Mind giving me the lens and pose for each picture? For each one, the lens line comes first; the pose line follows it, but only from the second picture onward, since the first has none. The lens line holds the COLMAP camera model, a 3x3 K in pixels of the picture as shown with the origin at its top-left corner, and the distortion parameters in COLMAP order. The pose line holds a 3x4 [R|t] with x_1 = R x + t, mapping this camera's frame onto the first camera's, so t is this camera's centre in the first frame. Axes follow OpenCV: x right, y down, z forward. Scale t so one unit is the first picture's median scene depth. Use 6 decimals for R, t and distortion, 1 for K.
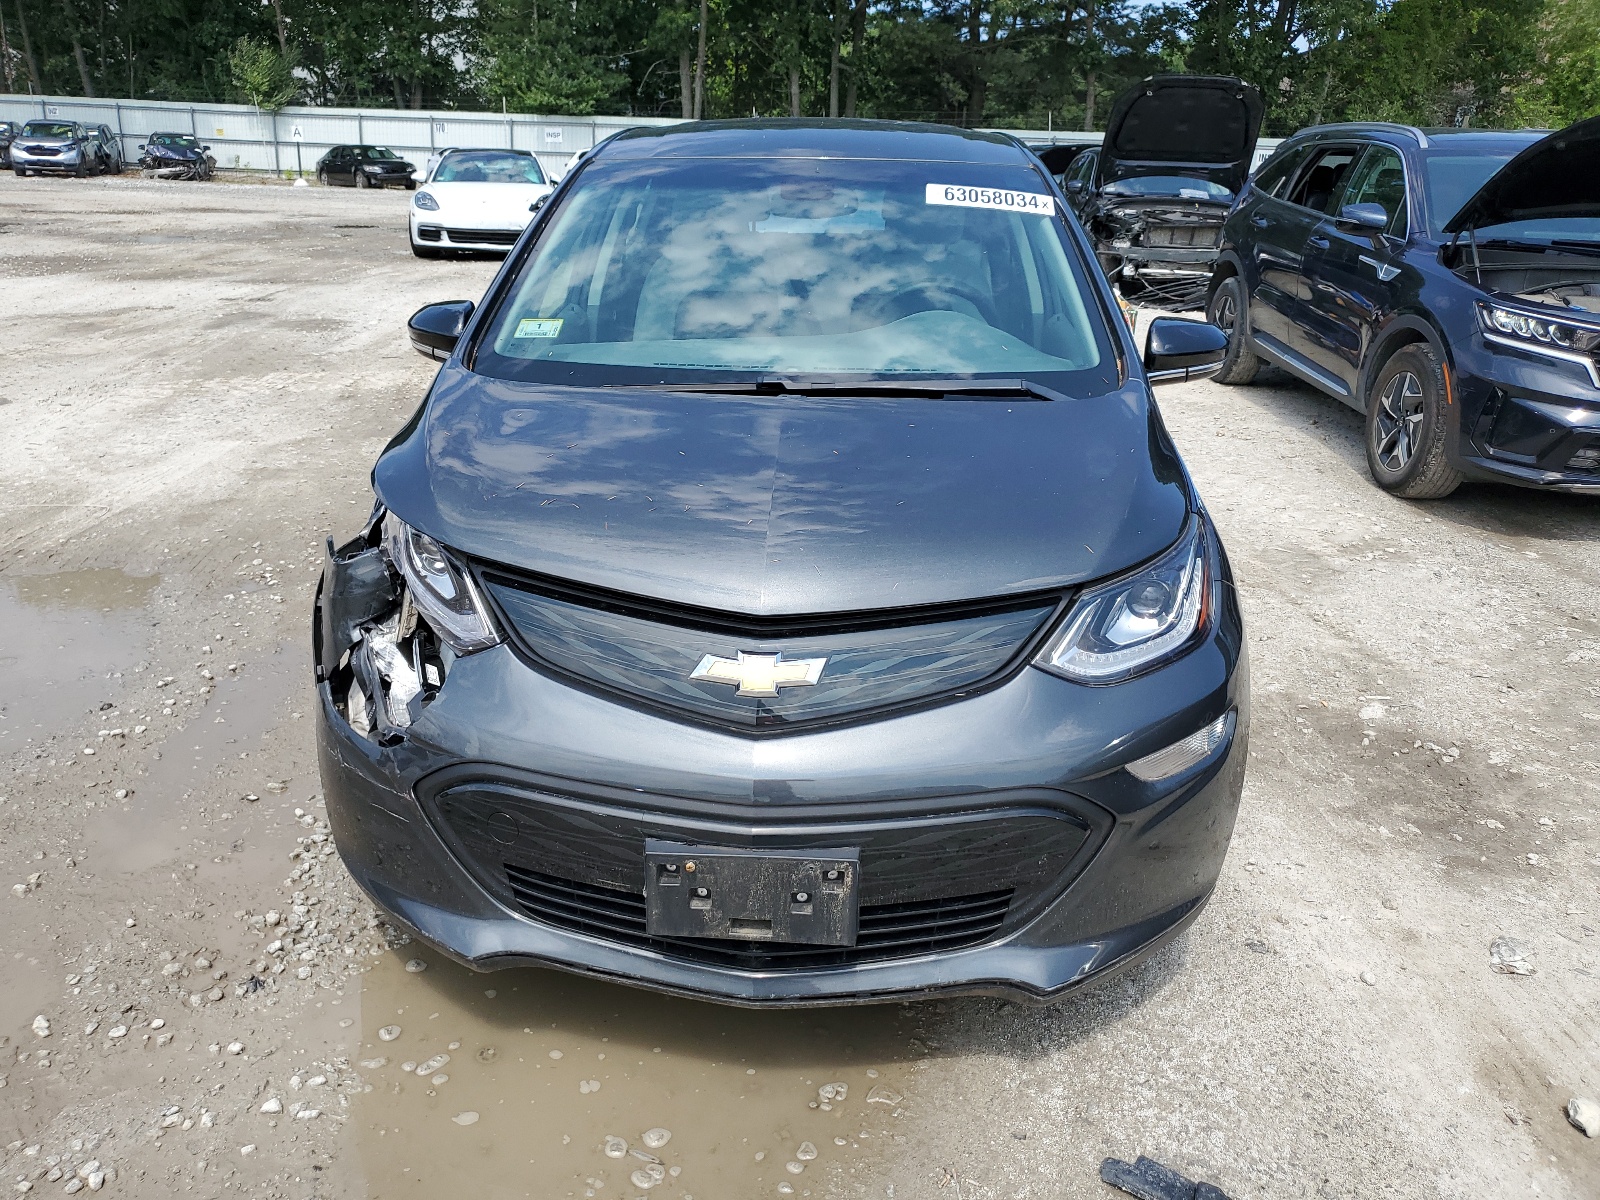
lens RADIAL K [[1288.9, 0, 821.4], [0, 1288.9, 599.8], [0, 0, 1]] dist [0.000193, -0.004940]
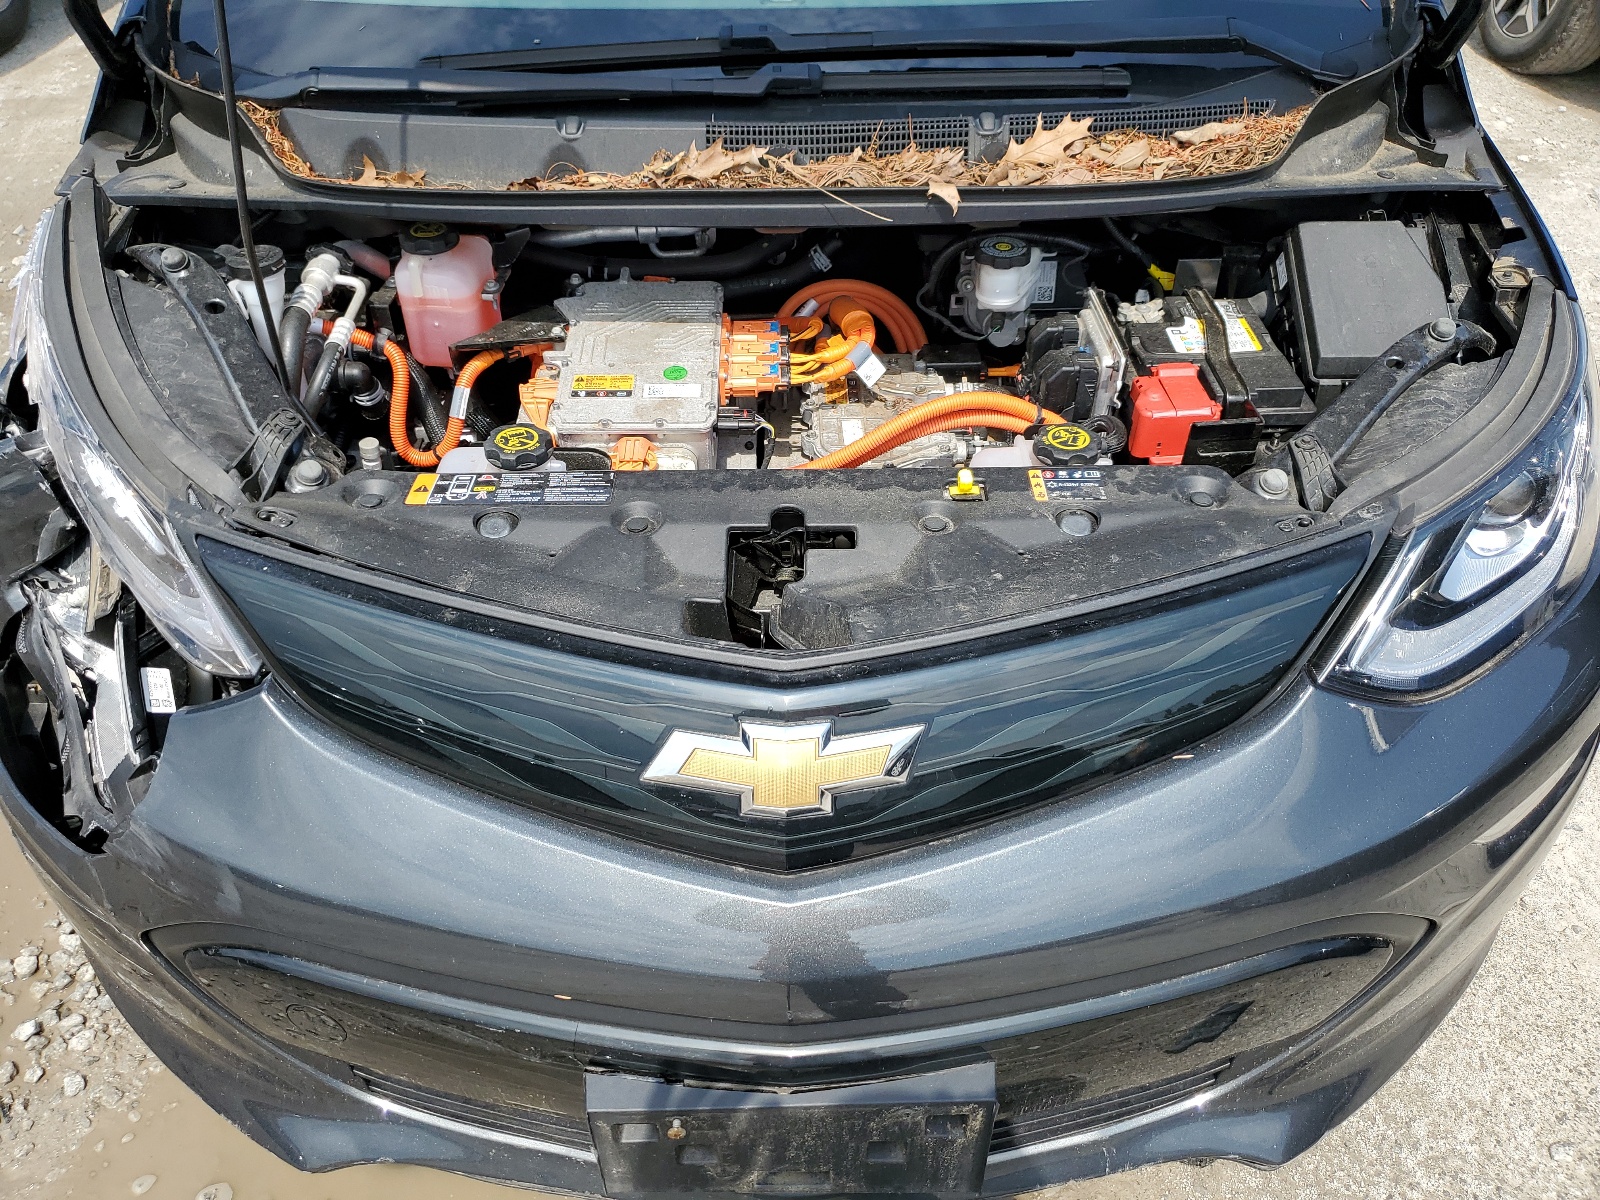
lens RADIAL K [[1288.9, 0, 821.4], [0, 1288.9, 599.8], [0, 0, 1]] dist [0.000193, -0.004940]
pose [[0.998451, -0.048254, 0.027684, -0.038963], [0.036588, 0.944448, 0.326619, -0.135104], [-0.041907, -0.325100, 0.944751, 0.473691]]
